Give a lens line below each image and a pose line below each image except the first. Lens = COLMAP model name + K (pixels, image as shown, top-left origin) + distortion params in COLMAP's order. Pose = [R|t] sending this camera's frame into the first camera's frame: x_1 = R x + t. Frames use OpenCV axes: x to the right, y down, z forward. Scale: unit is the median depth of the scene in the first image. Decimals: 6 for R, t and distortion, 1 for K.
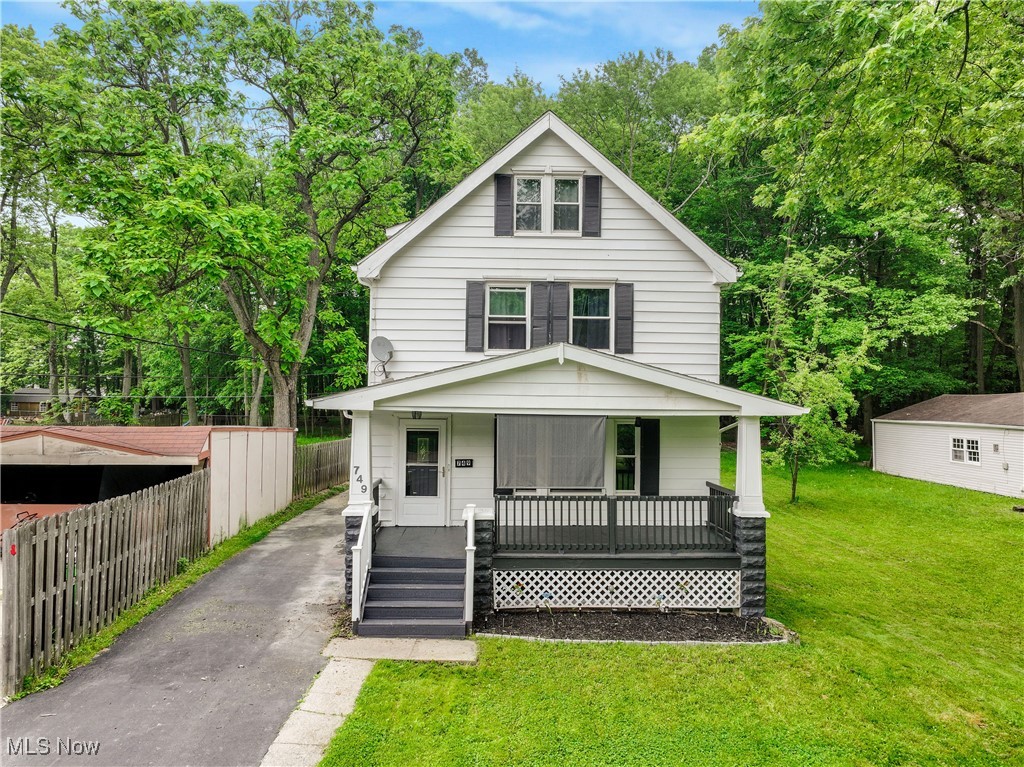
lens RADIAL K [[715.4, 0, 512.0], [0, 715.4, 383.5], [0, 0, 1]] dist [0.002095, -0.000143]
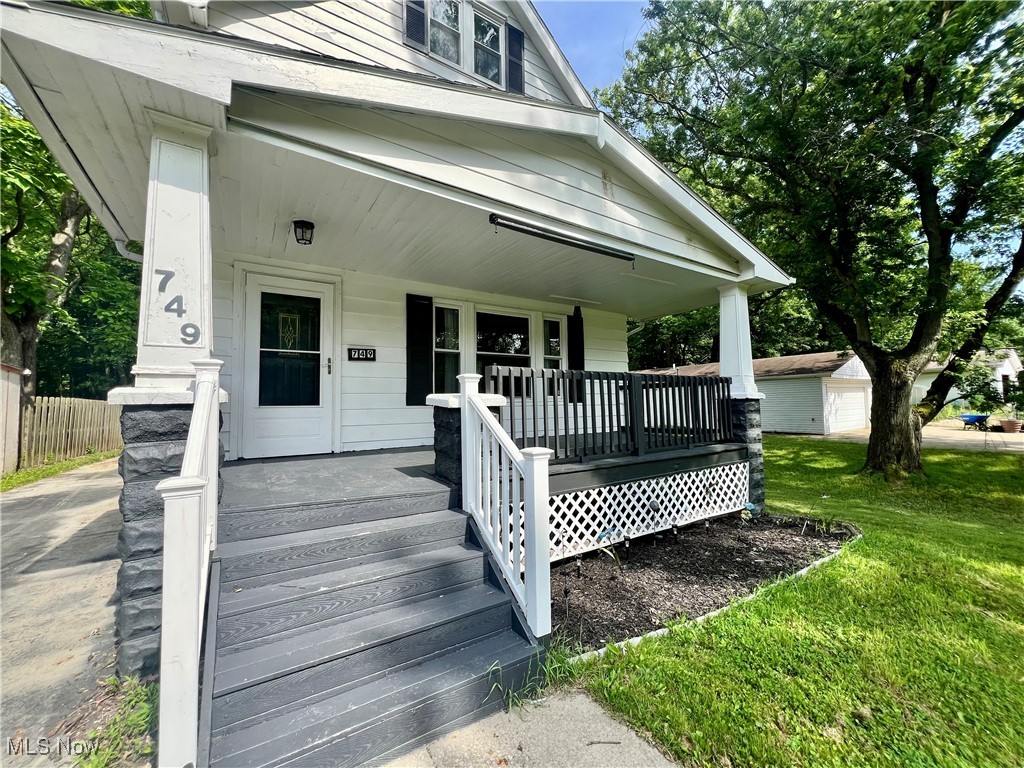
lens RADIAL K [[417.5, 0, 512.0], [0, 417.5, 384.0], [0, 0, 1]] dist [-0.039255, 0.000089]
pose [[0.850393, -0.000705, 0.526147, -0.166663], [0.022757, 0.999113, -0.035444, 0.173781], [-0.525655, 0.042115, 0.849655, 0.698013]]
